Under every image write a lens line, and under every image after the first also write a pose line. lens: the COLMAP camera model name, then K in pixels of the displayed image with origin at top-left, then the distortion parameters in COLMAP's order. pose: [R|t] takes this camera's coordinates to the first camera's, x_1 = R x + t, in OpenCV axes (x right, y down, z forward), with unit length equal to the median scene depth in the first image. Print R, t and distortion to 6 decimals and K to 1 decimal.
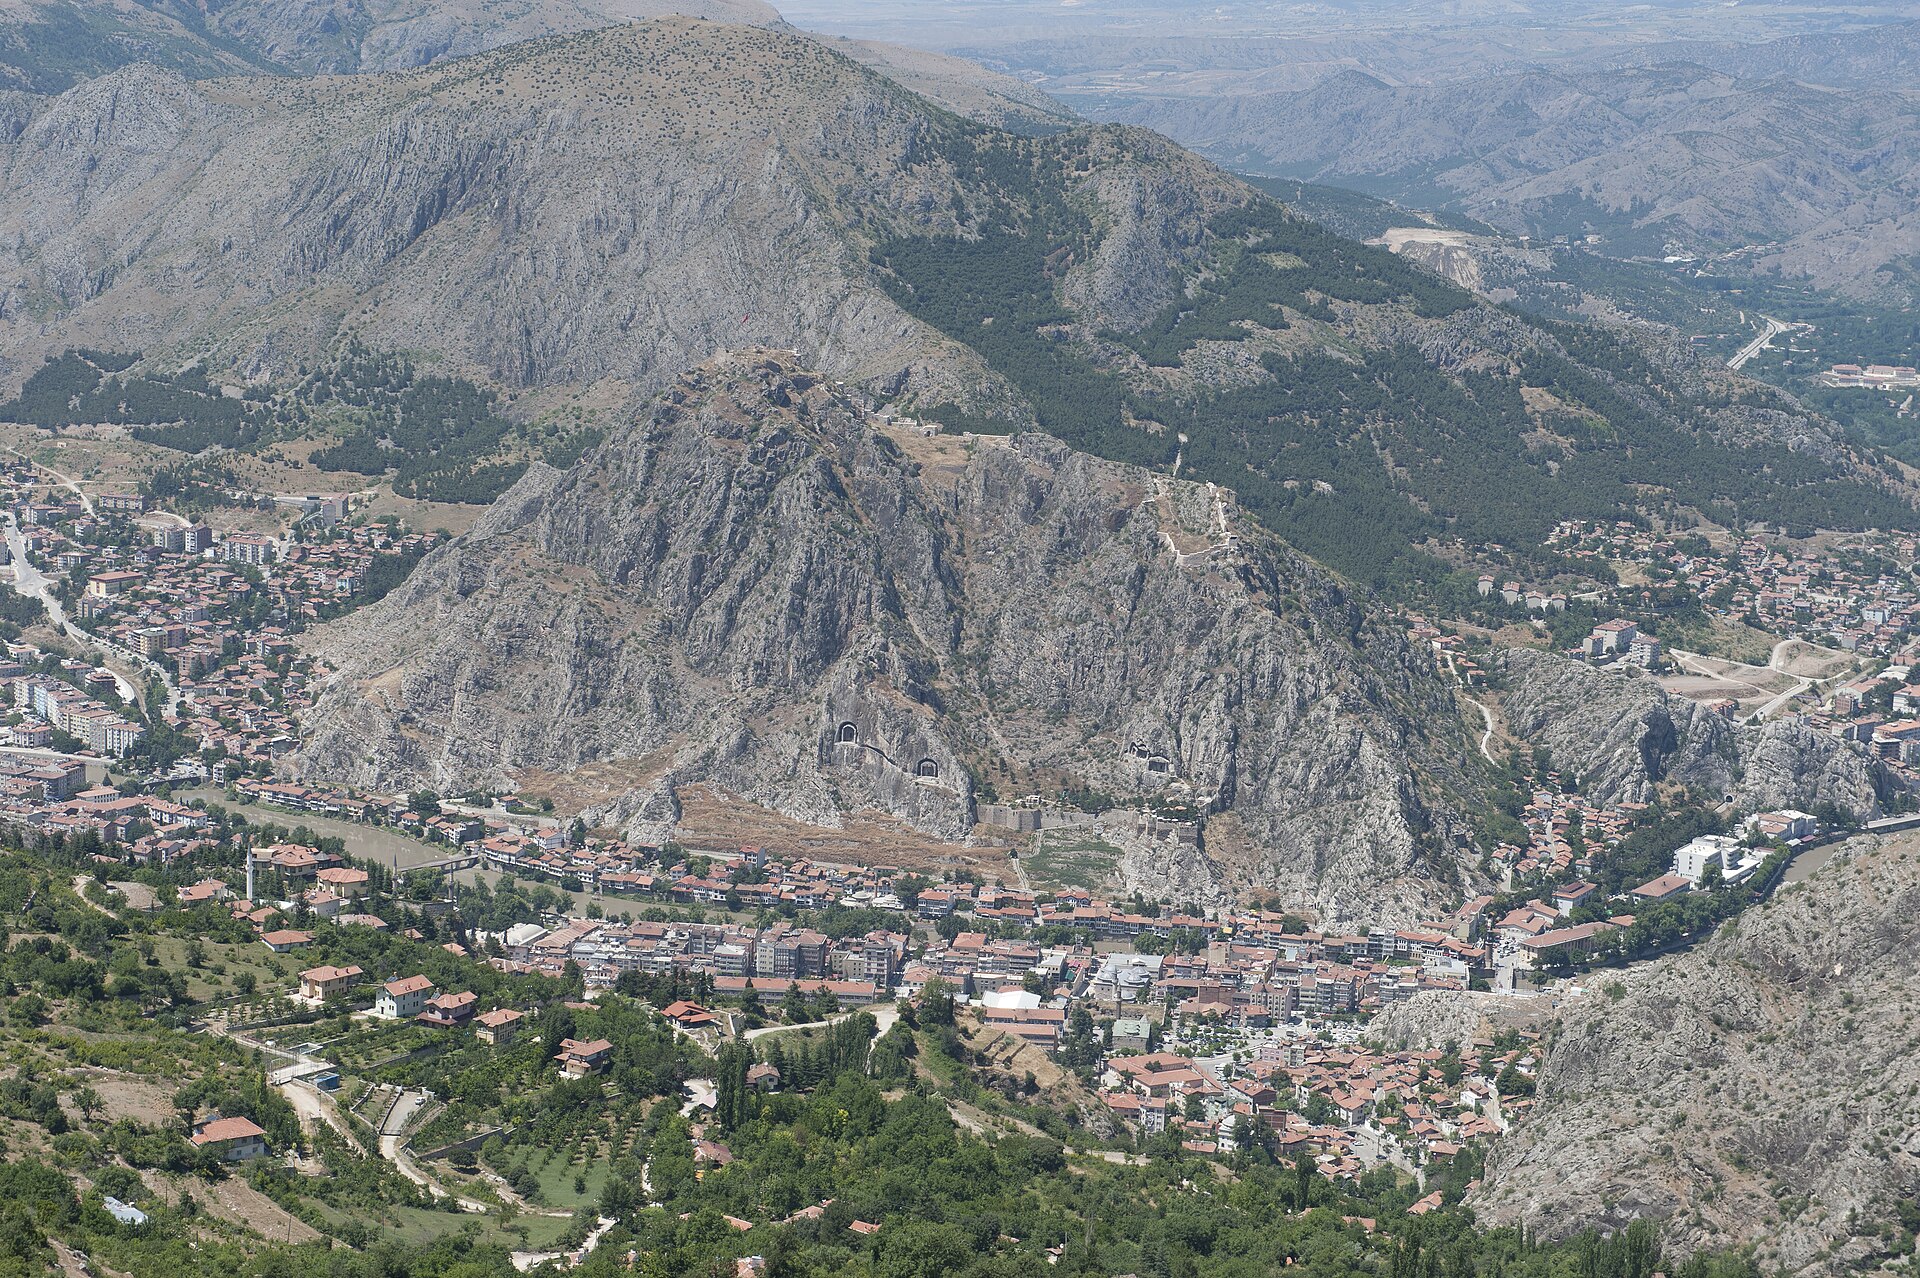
lens RADIAL K [[3584.1, 0, 965.8], [0, 3584.1, 630.8], [0, 0, 1]] dist [0.116981, 0.000000]
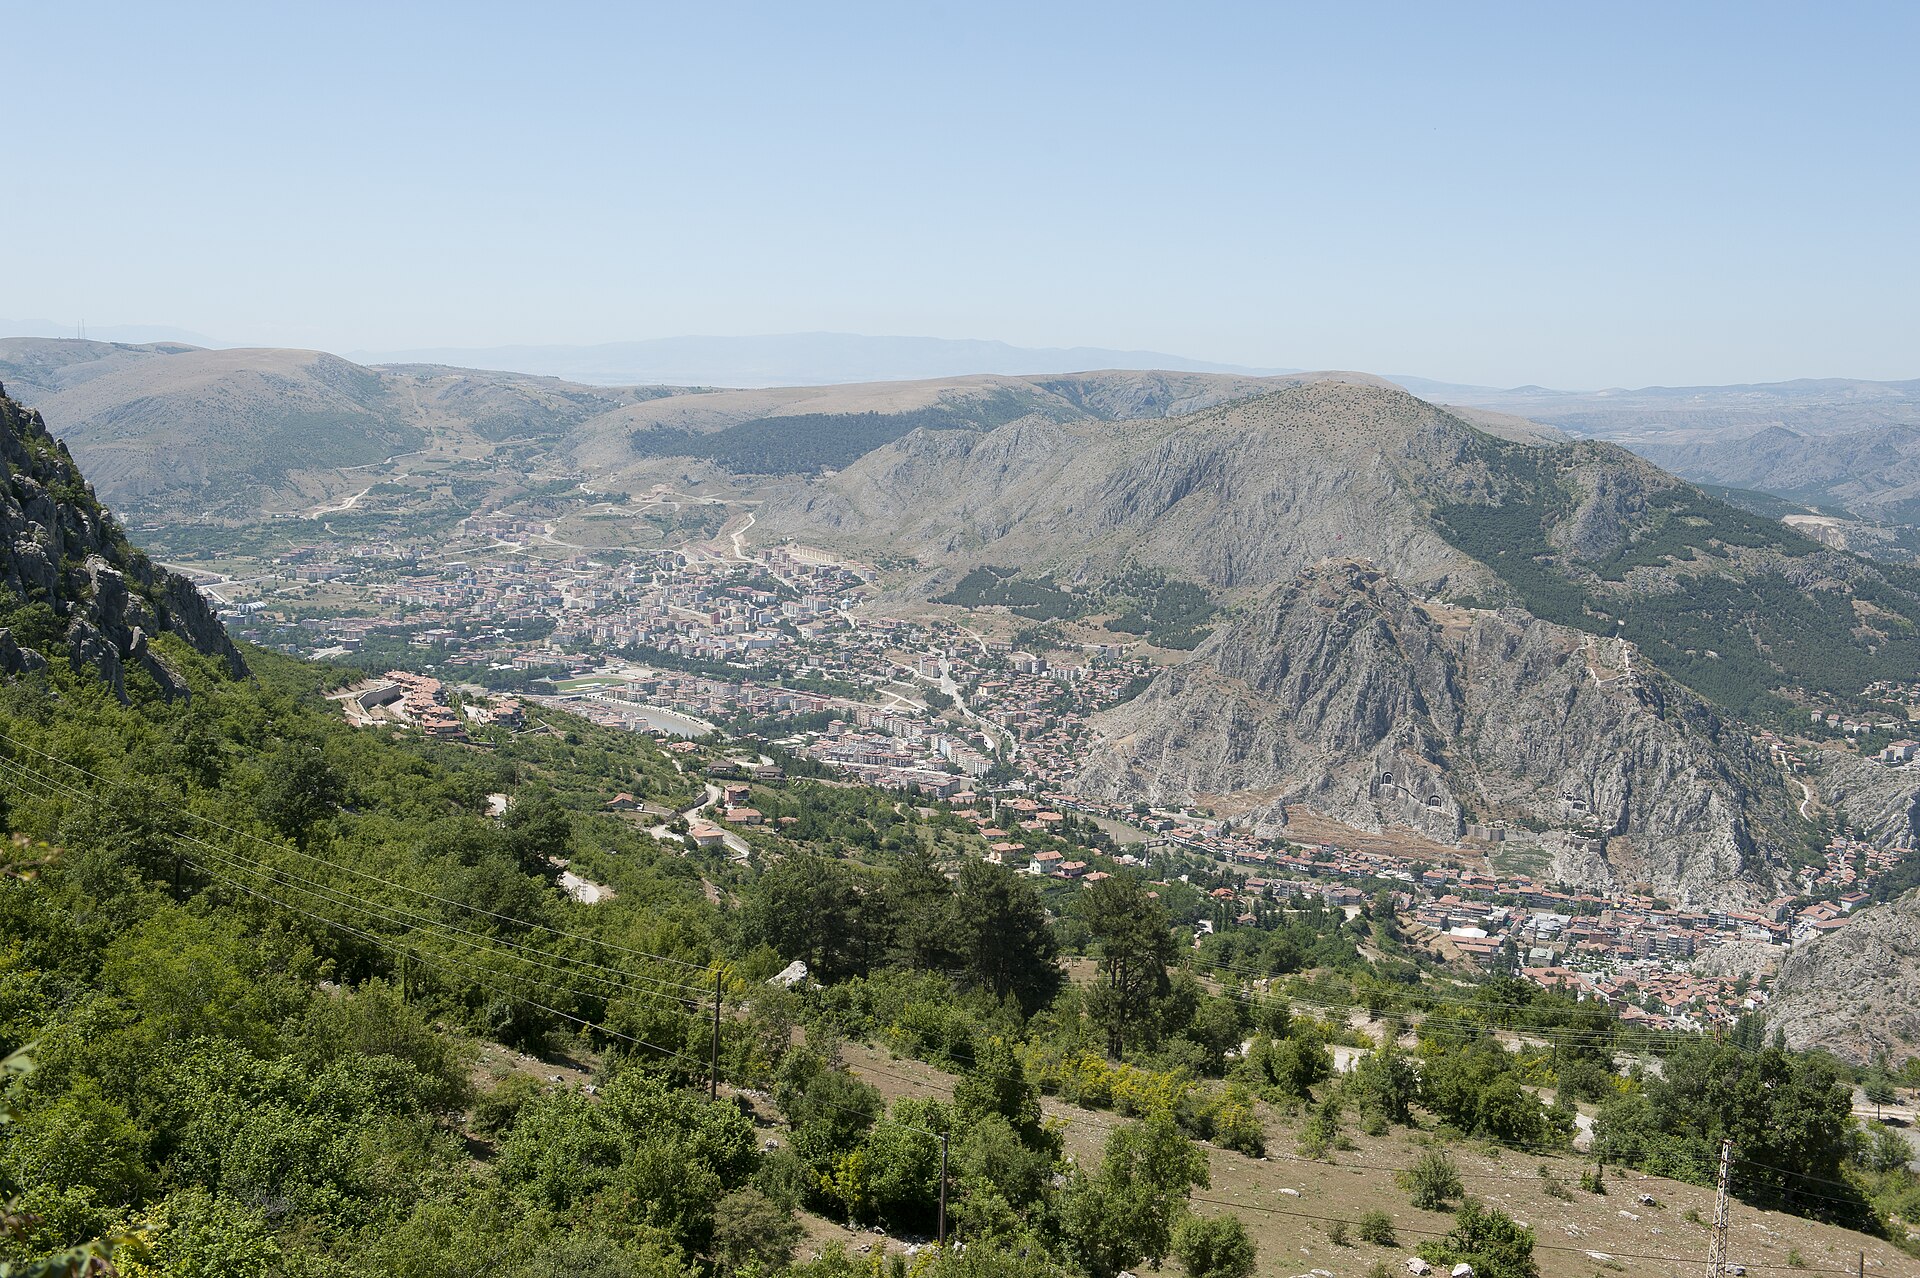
lens RADIAL K [[2056.2, 0, 970.0], [0, 2056.2, 622.0], [0, 0, 1]] dist [0.069643, 0.000000]
pose [[0.963973, 0.021588, -0.265123, 0.031743], [-0.039037, 0.997391, -0.060719, 0.020411], [0.263120, 0.068881, 0.962301, 0.004581]]
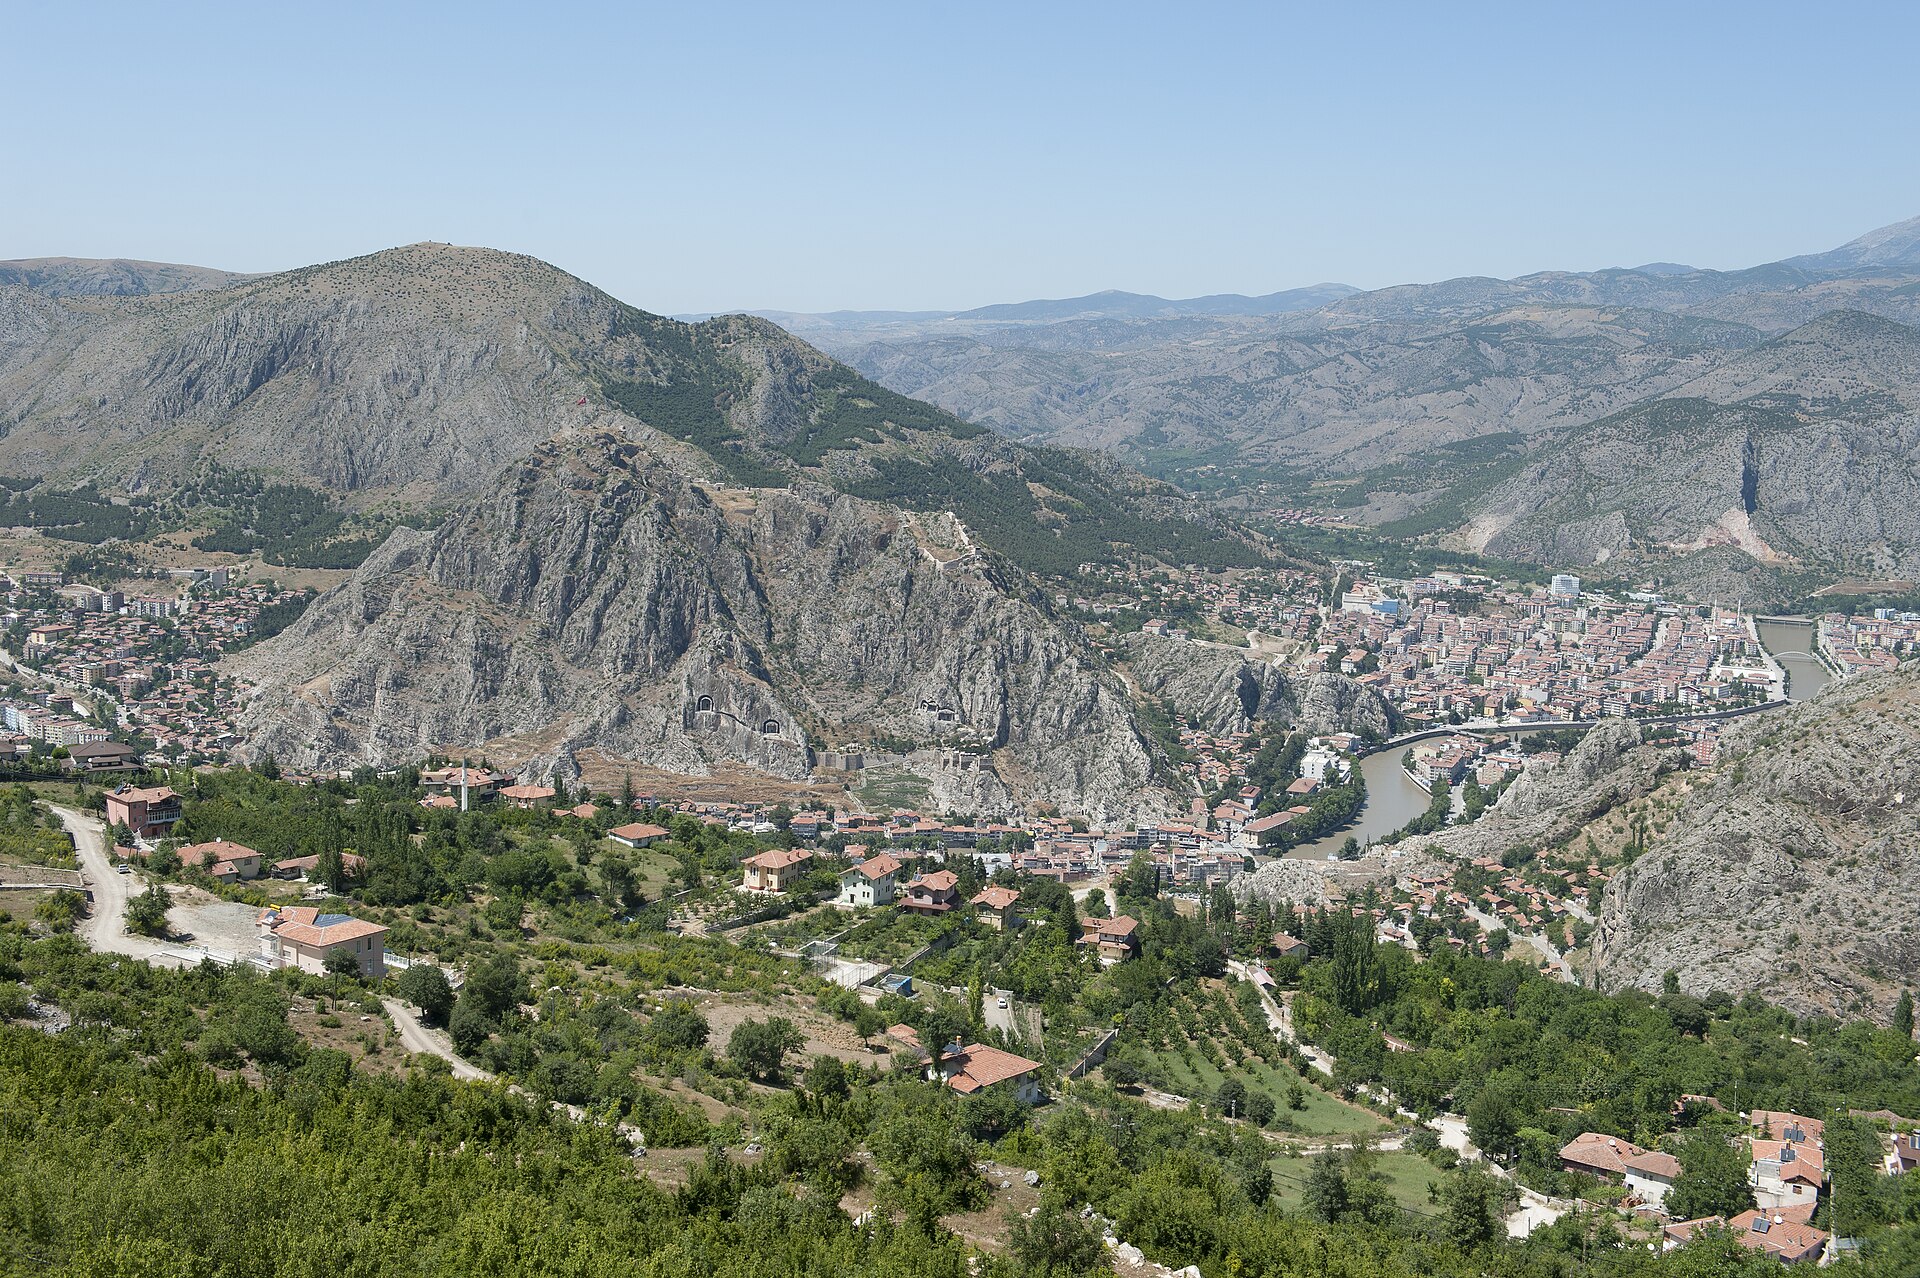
lens RADIAL K [[2056.2, 0, 968.3], [0, 2056.2, 671.6], [0, 0, 1]] dist [0.069643, 0.000000]
pose [[0.973359, -0.041136, 0.225568, -0.102696], [0.043617, 0.999030, -0.006025, 0.024106], [-0.225101, 0.015703, 0.974209, 0.233538]]
